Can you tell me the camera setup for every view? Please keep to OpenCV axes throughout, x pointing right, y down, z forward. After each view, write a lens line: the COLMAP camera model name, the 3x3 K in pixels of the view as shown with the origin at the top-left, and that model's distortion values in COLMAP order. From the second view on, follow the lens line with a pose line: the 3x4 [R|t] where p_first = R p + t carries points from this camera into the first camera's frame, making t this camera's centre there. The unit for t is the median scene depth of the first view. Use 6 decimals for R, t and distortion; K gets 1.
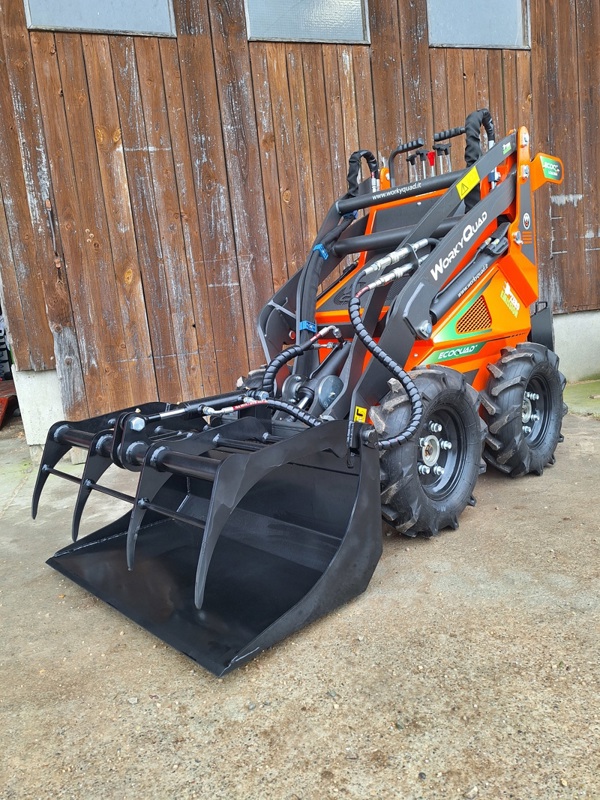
lens RADIAL K [[568.8, 0, 298.5], [0, 568.8, 403.9], [0, 0, 1]] dist [0.054529, -0.060564]
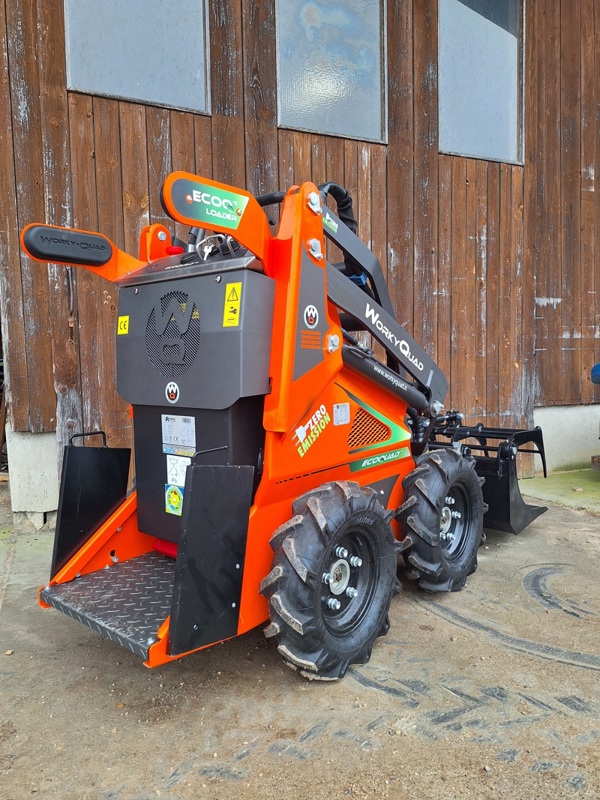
lens RADIAL K [[568.8, 0, 292.2], [0, 568.8, 409.7], [0, 0, 1]] dist [0.054529, -0.060564]
pose [[0.990508, 0.070259, 0.118145, -0.152460], [-0.058937, 0.993563, -0.096737, -0.028664], [-0.124181, 0.088856, 0.988273, 0.020266]]
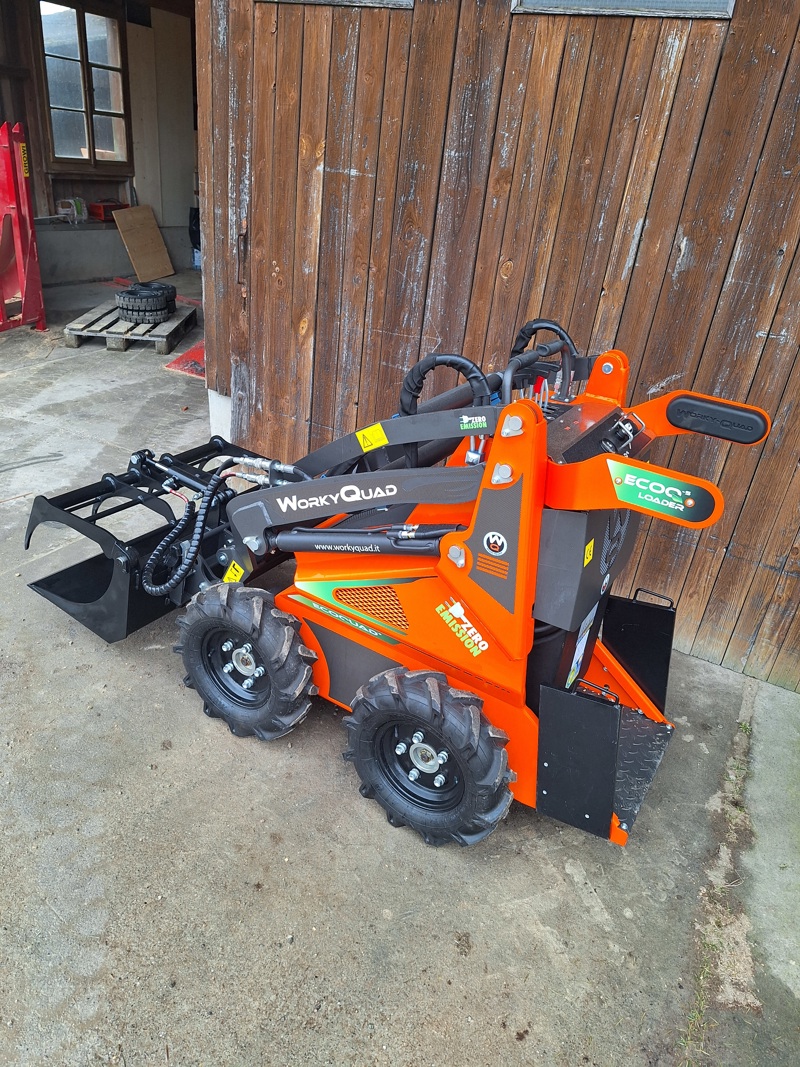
lens RADIAL K [[758.6, 0, 385.8], [0, 758.6, 550.9], [0, 0, 1]] dist [0.054529, -0.060564]
pose [[0.677864, 0.482146, -0.555009, 0.583916], [-0.267437, 0.864916, 0.424732, -0.453013], [0.684819, -0.139481, 0.715239, 0.228416]]
